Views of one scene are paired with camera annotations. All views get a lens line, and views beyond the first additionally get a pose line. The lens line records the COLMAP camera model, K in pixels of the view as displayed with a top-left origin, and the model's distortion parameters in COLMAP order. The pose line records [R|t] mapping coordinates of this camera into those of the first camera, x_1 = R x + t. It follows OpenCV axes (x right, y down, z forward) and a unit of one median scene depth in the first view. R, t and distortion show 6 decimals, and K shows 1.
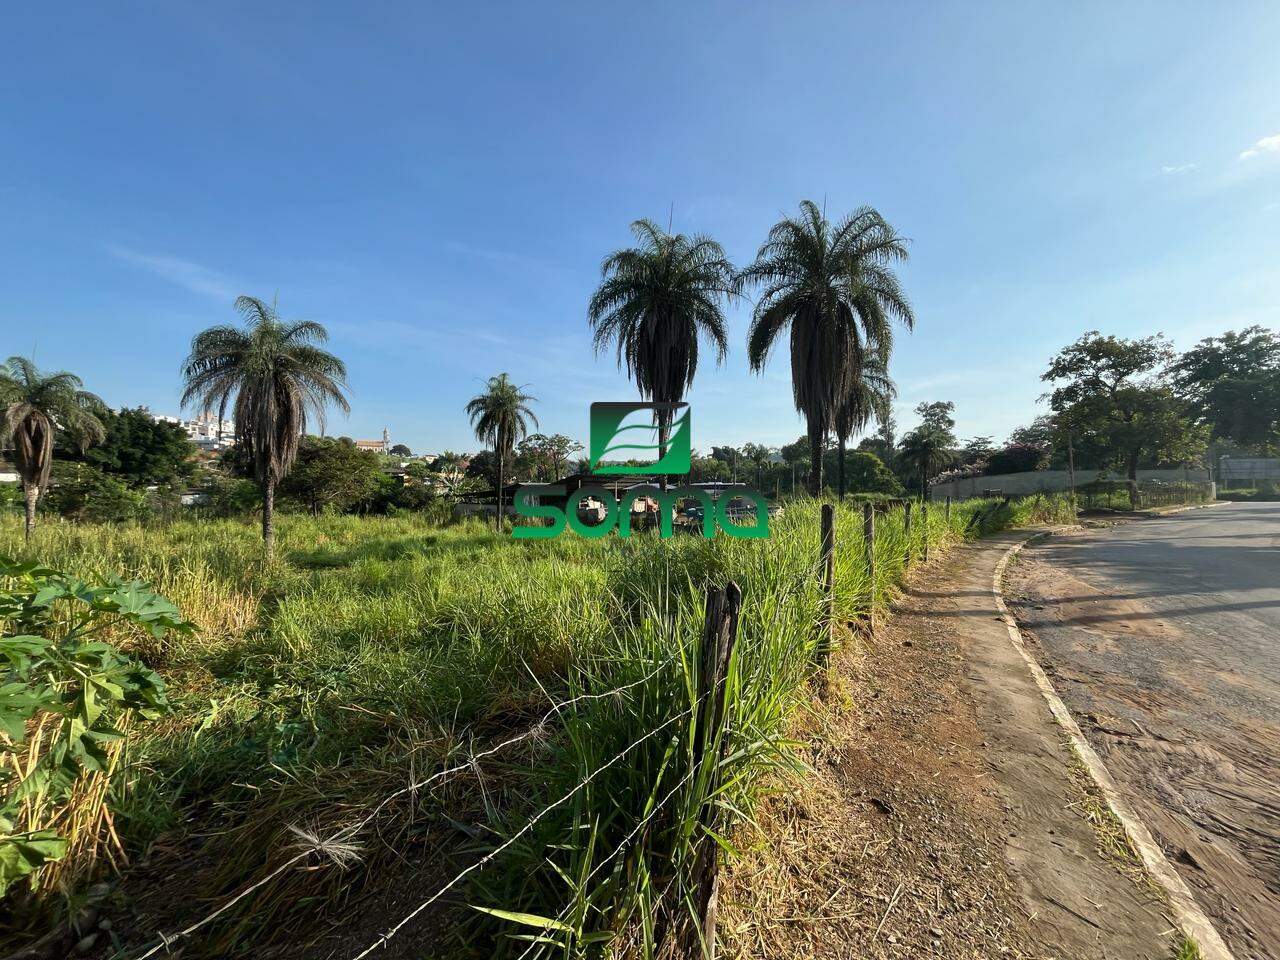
lens RADIAL K [[515.3, 0, 644.7], [0, 515.3, 479.3], [0, 0, 1]] dist [-0.005341, 0.000463]
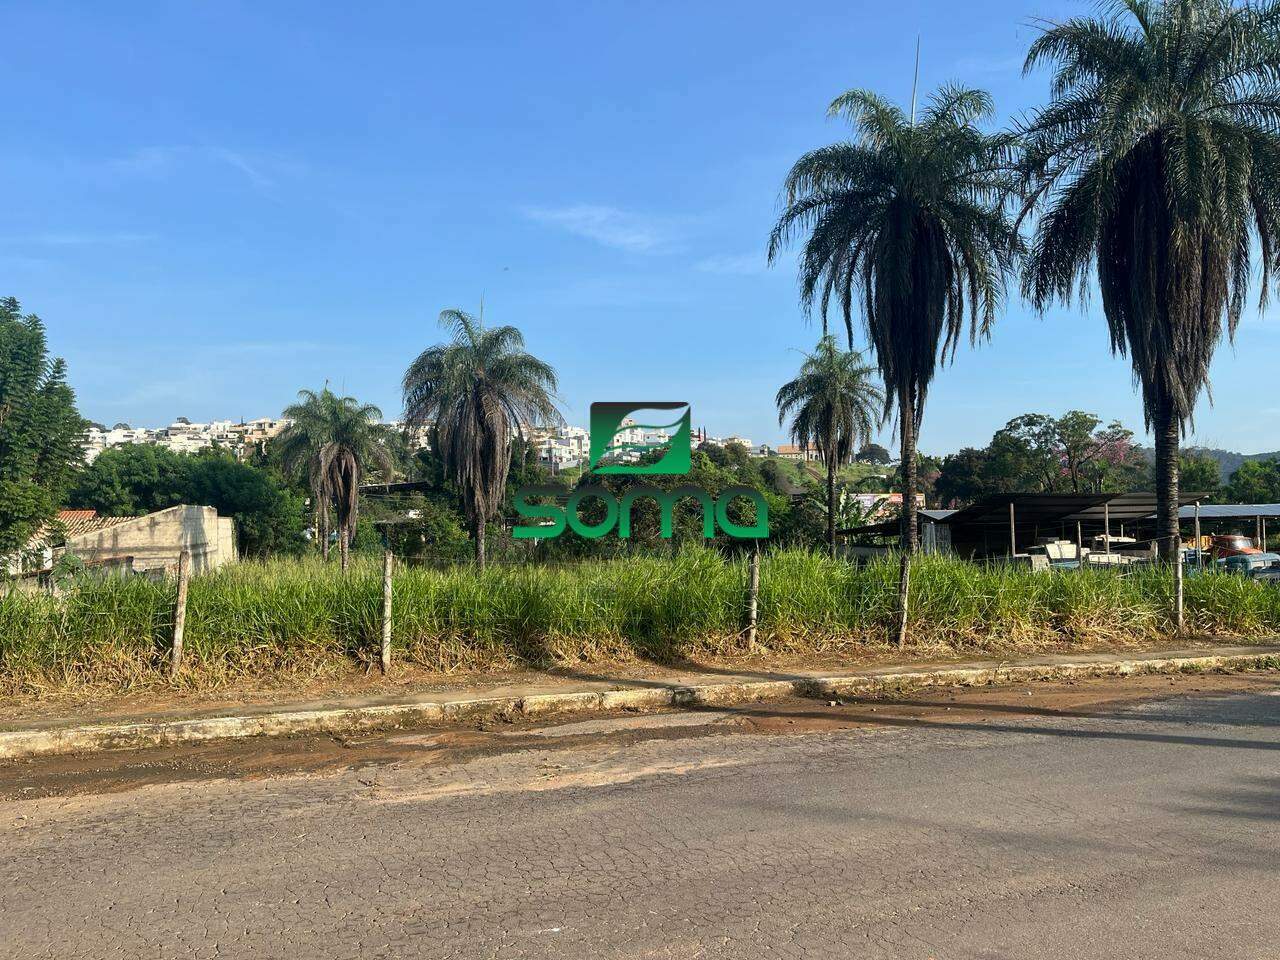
lens RADIAL K [[962.4, 0, 642.2], [0, 962.4, 504.3], [0, 0, 1]] dist [0.039670, 0.001886]
pose [[0.769514, -0.023817, -0.638186, 0.552704], [0.026472, 0.999635, -0.005386, -0.007338], [0.638081, -0.012749, 0.769863, -0.066027]]
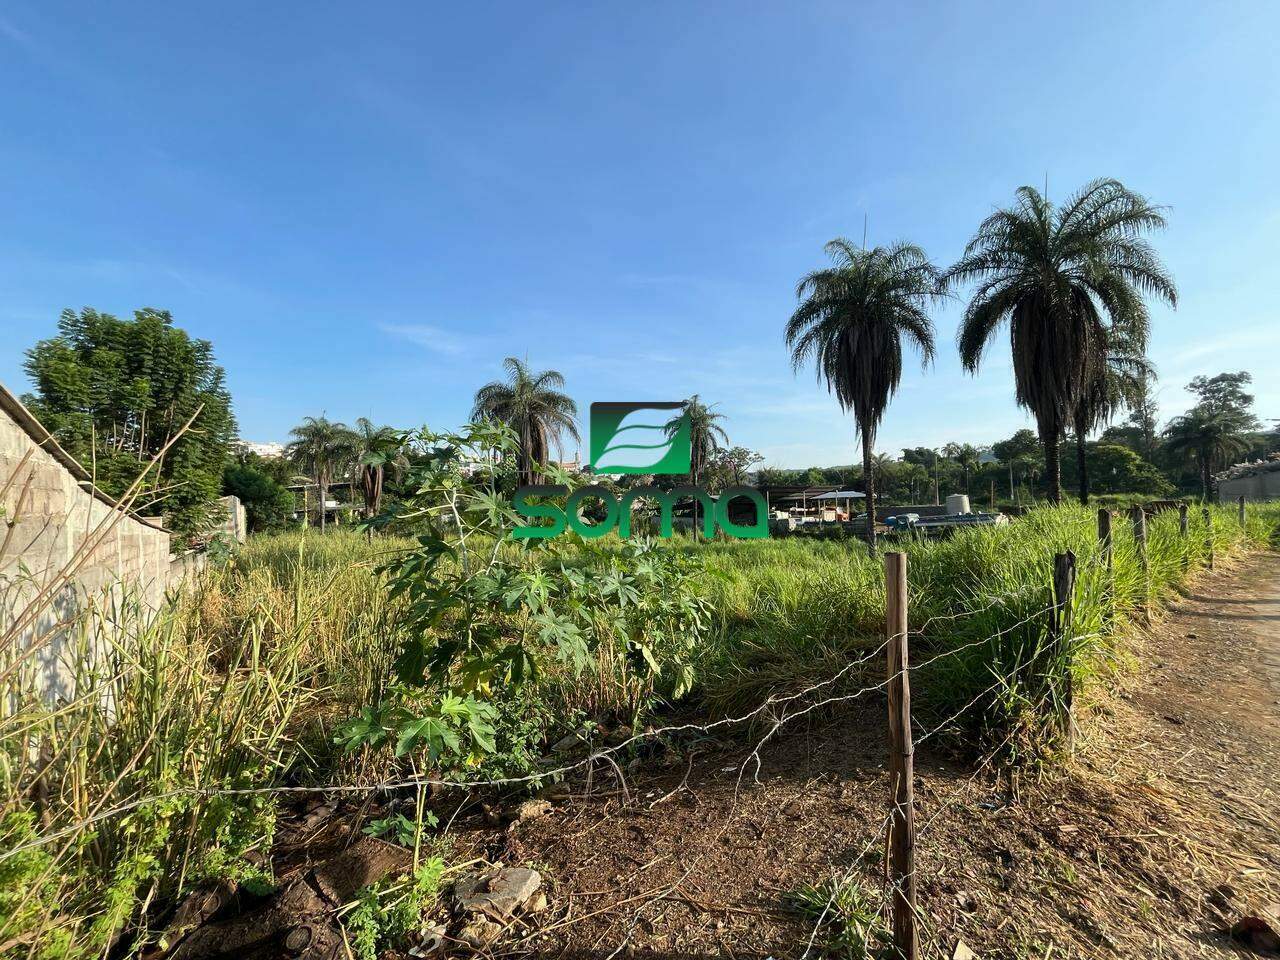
lens RADIAL K [[515.3, 0, 644.1], [0, 515.3, 479.9], [0, 0, 1]] dist [-0.005341, 0.000463]
pose [[0.943605, -0.042930, -0.328279, -0.052995], [0.036079, 0.998986, -0.026933, -0.005381], [0.329103, 0.013570, 0.944197, -0.102618]]
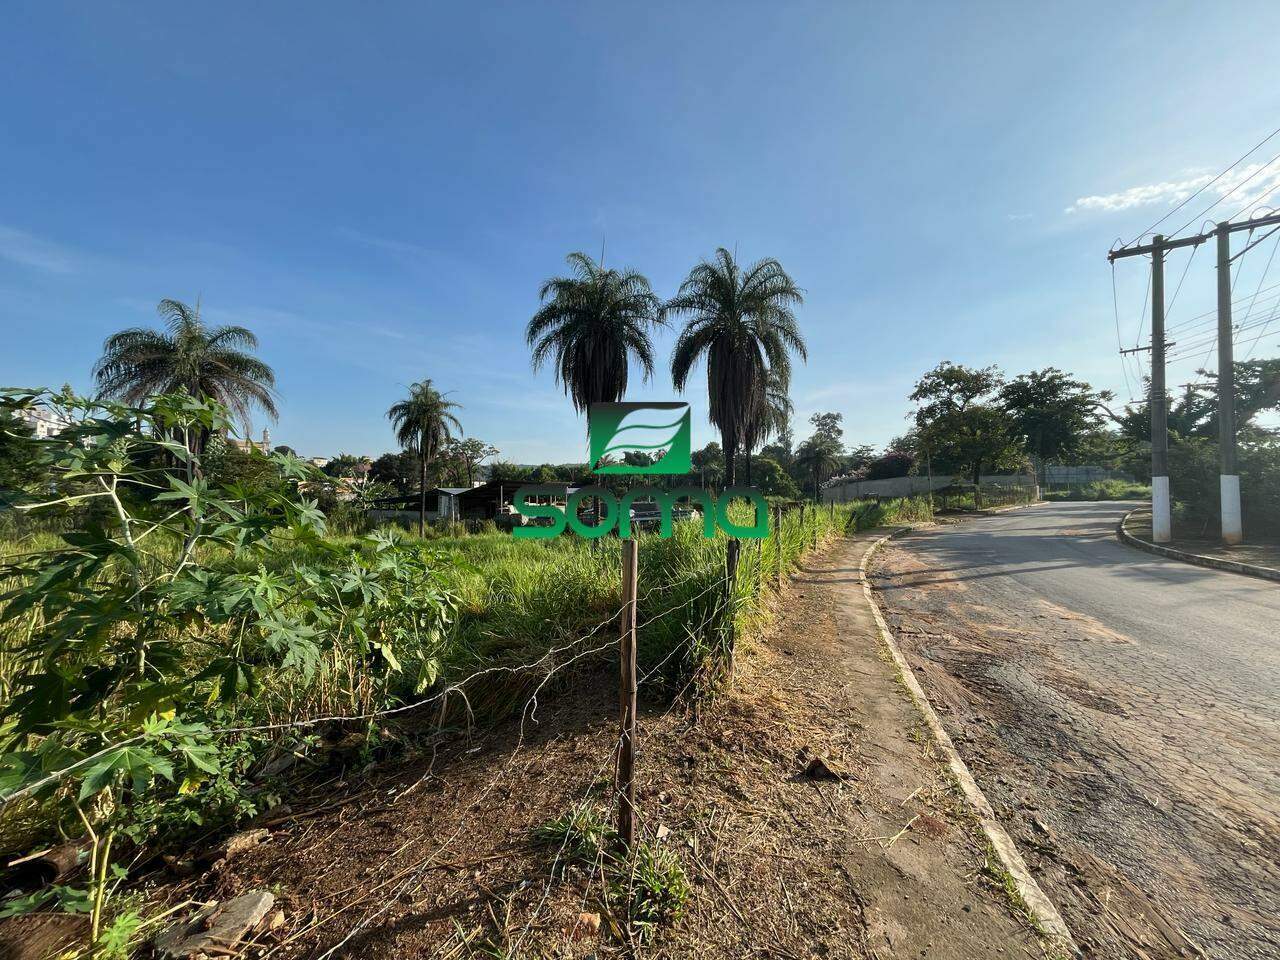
lens RADIAL K [[515.3, 0, 643.7], [0, 515.3, 481.3], [0, 0, 1]] dist [-0.005341, 0.000463]
pose [[0.985319, -0.001273, 0.170721, -0.058205], [0.001912, 0.999992, -0.003574, -0.006386], [-0.170715, 0.003848, 0.985313, -0.117991]]
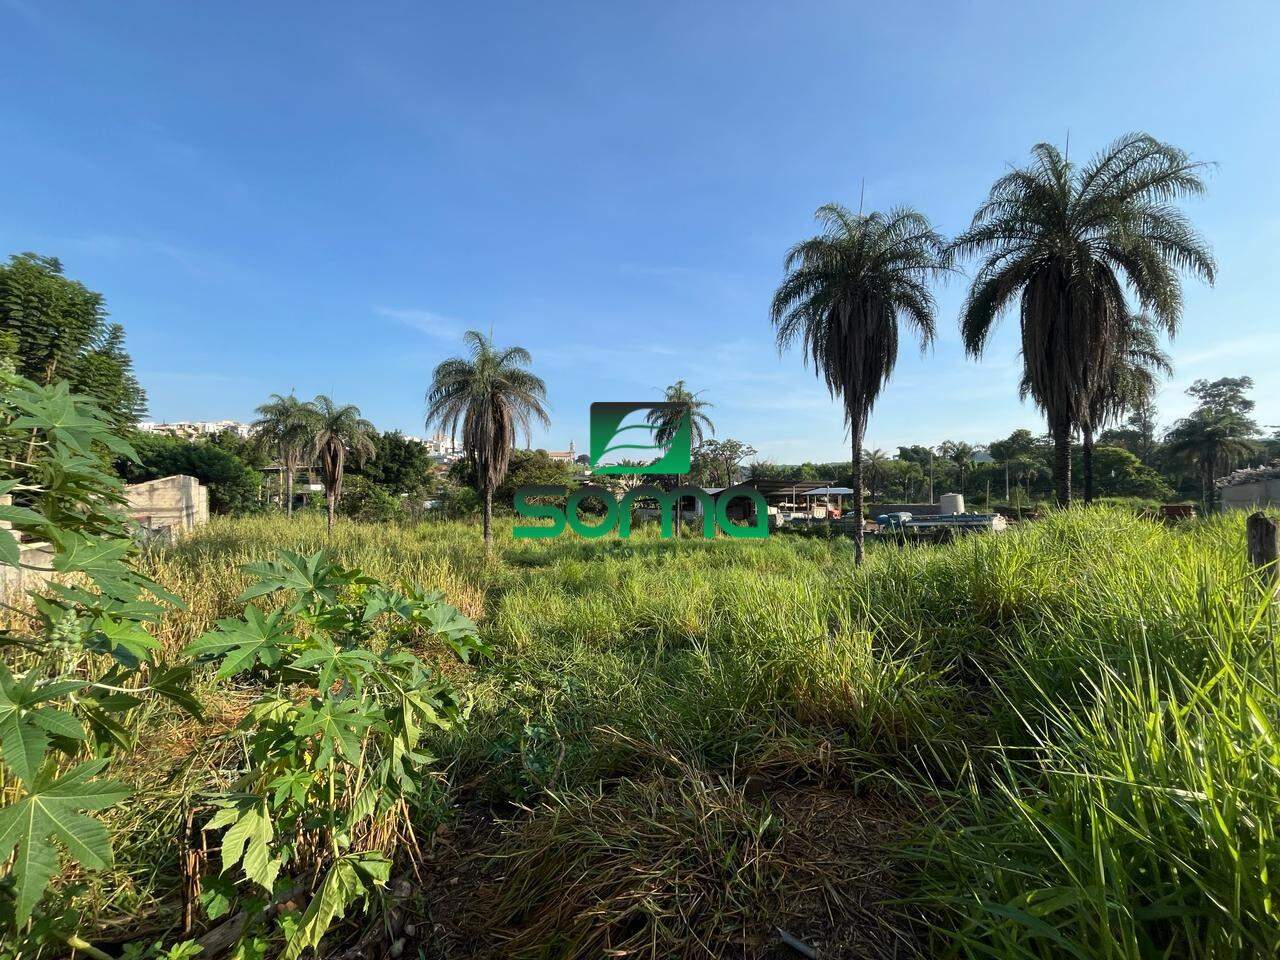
lens RADIAL K [[515.3, 0, 644.7], [0, 515.3, 479.6], [0, 0, 1]] dist [-0.005341, 0.000463]
pose [[0.947336, -0.013706, -0.319949, -0.032119], [0.010661, 0.999880, -0.011267, -0.000322], [0.320065, 0.007263, 0.947368, 0.020725]]
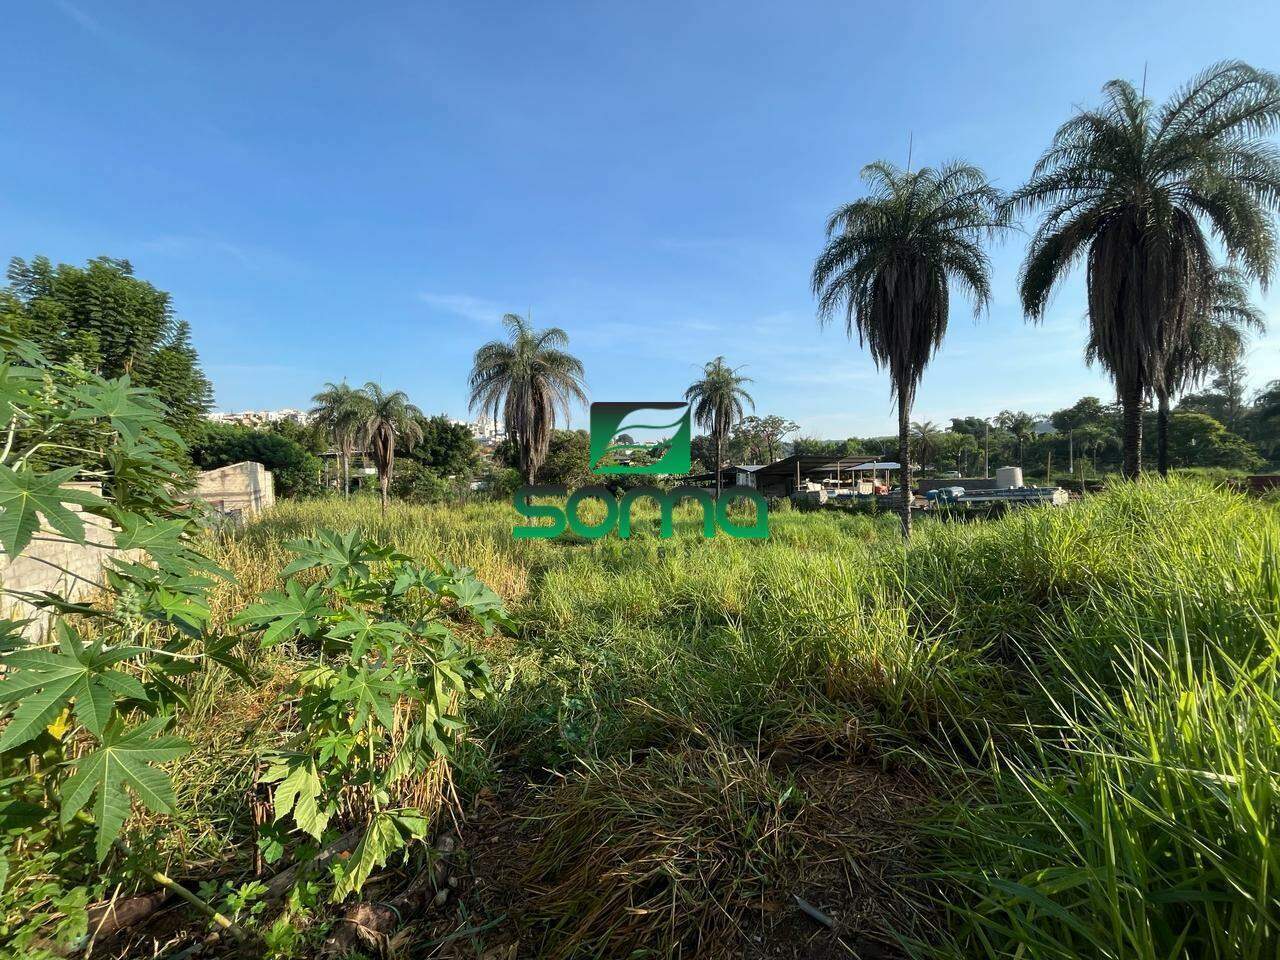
lens RADIAL K [[515.3, 0, 644.8], [0, 515.3, 479.7], [0, 0, 1]] dist [-0.005341, 0.000463]
pose [[0.918718, -0.014327, -0.394654, -0.027874], [0.027888, 0.999201, 0.028646, 0.000240], [0.393928, -0.037324, 0.918383, 0.022317]]
